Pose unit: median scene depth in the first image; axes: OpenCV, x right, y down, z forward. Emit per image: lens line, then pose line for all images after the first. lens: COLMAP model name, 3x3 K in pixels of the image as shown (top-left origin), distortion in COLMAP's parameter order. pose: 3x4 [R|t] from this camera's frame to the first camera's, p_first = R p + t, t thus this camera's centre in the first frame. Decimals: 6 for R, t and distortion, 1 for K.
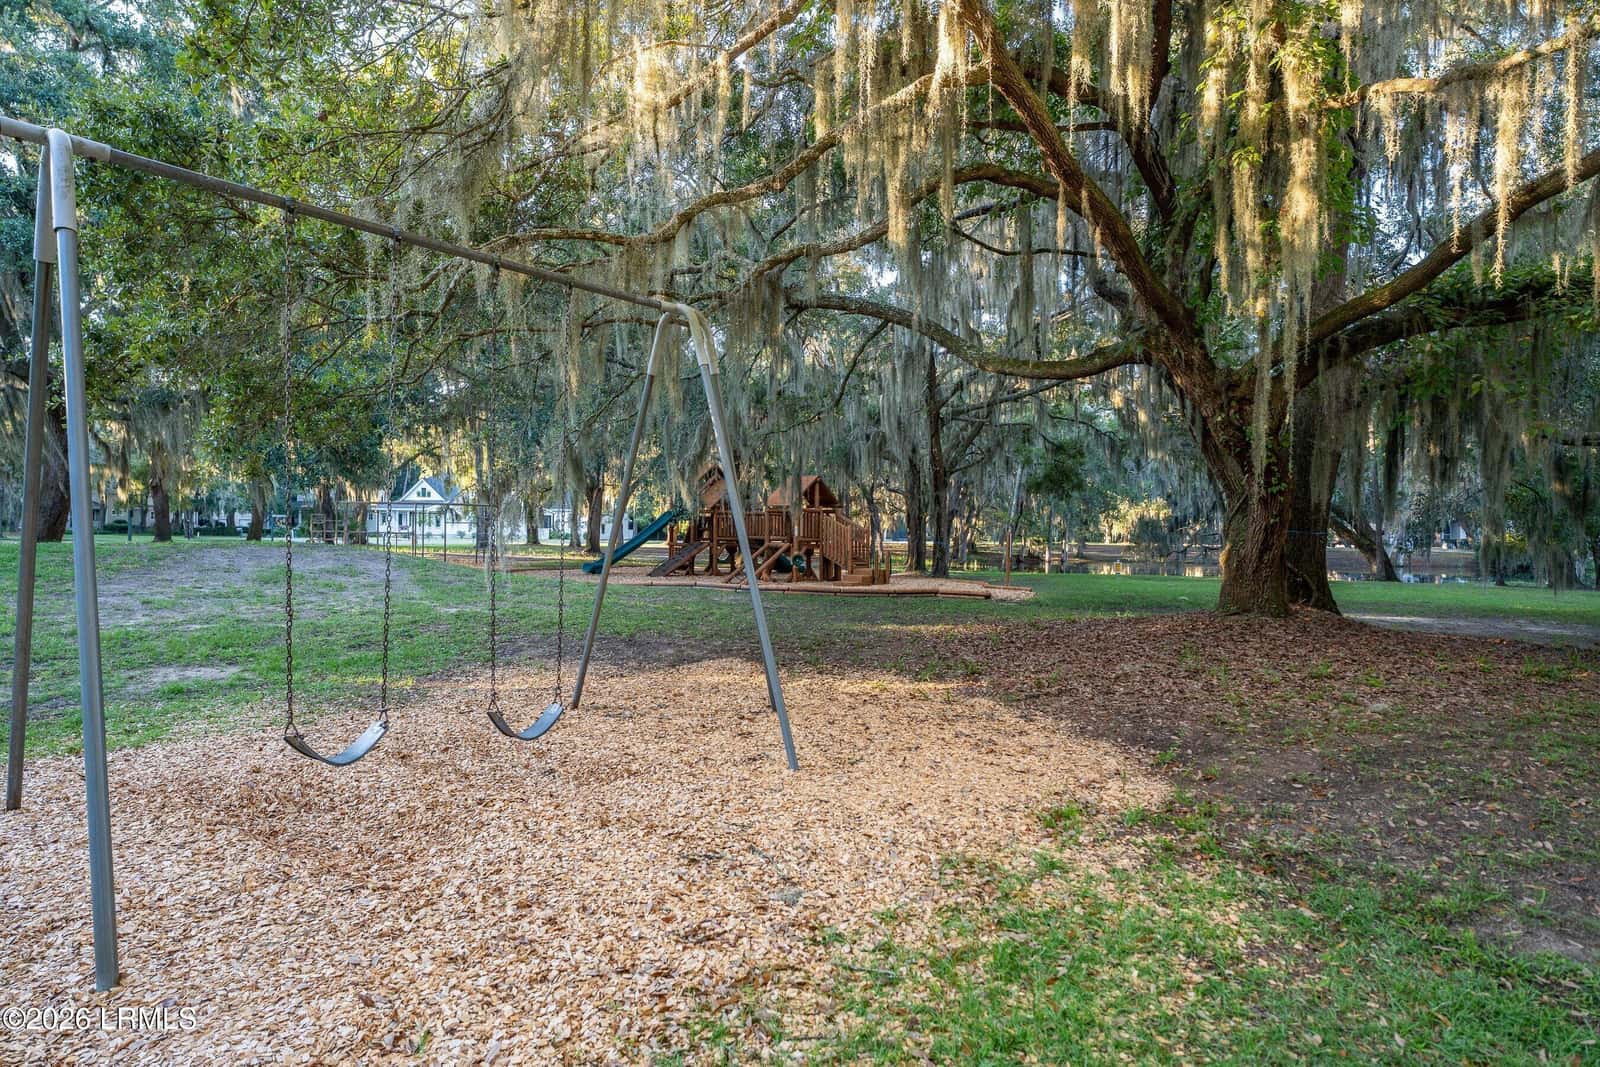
lens RADIAL K [[1376.9, 0, 816.8], [0, 1376.9, 539.4], [0, 0, 1]] dist [0.016290, -0.041356]
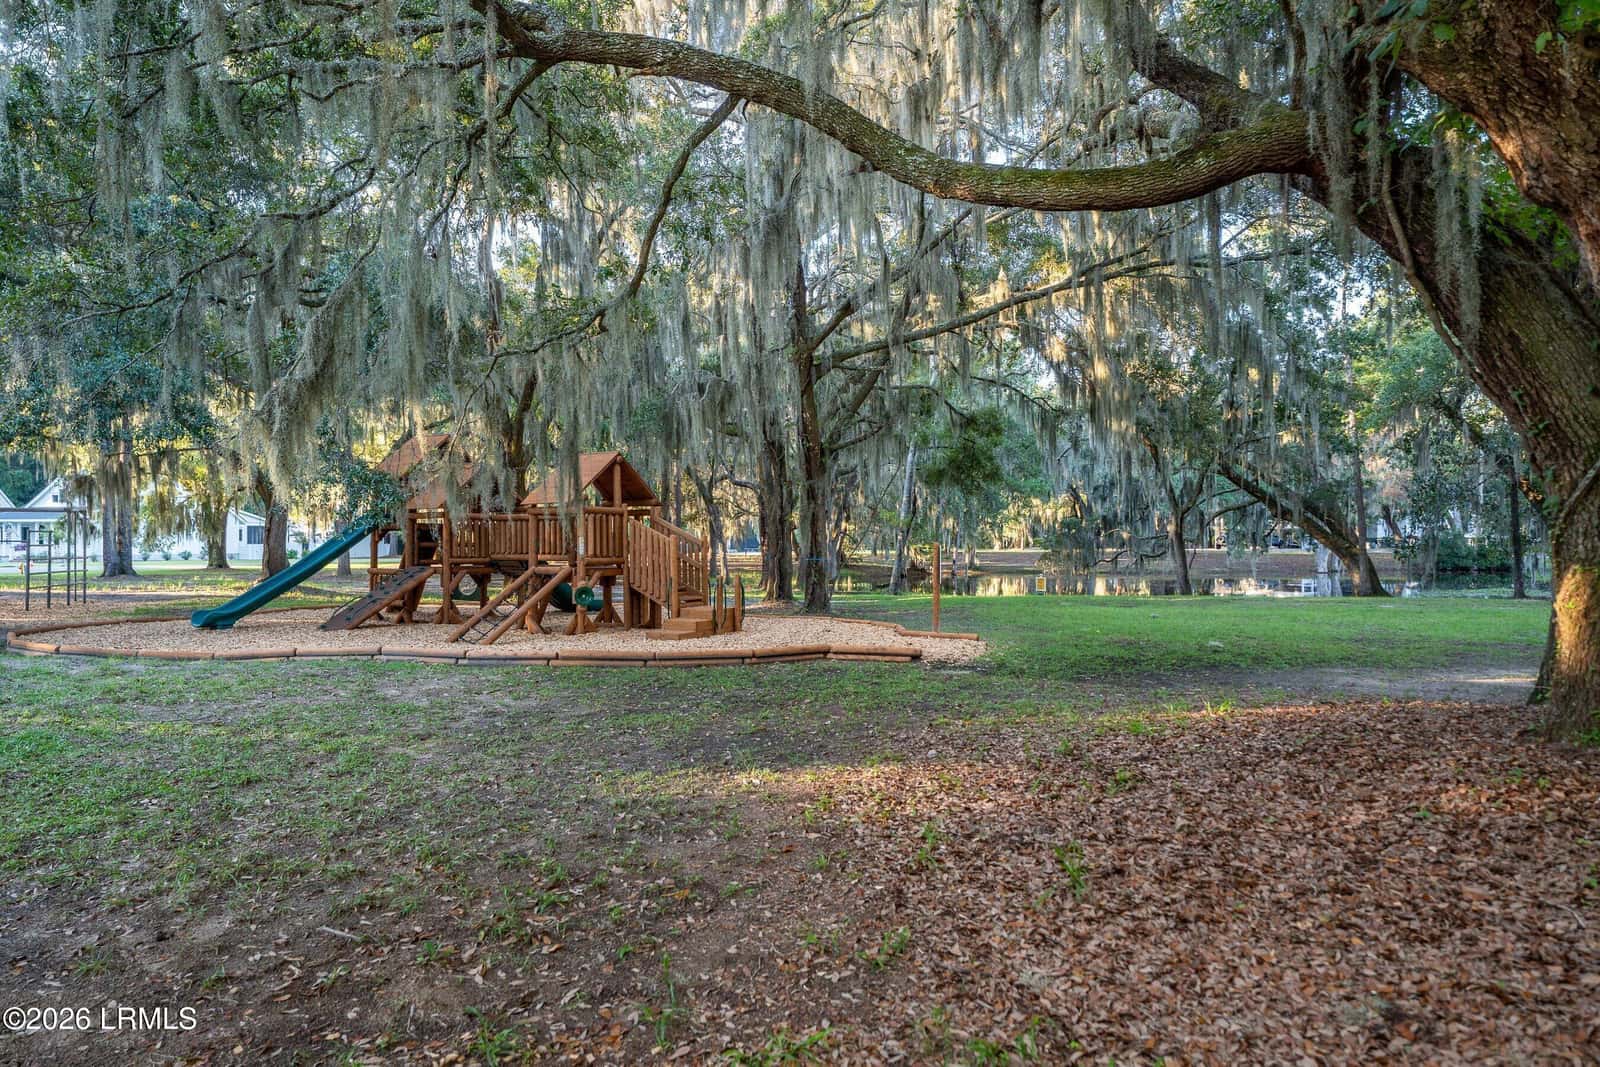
lens RADIAL K [[1376.9, 0, 816.8], [0, 1376.9, 539.4], [0, 0, 1]] dist [0.016290, -0.041356]
pose [[0.993217, -0.017046, 0.115019, 0.013989], [0.017558, 0.999840, -0.003435, -0.004146], [-0.114942, 0.005431, 0.993357, 0.329056]]
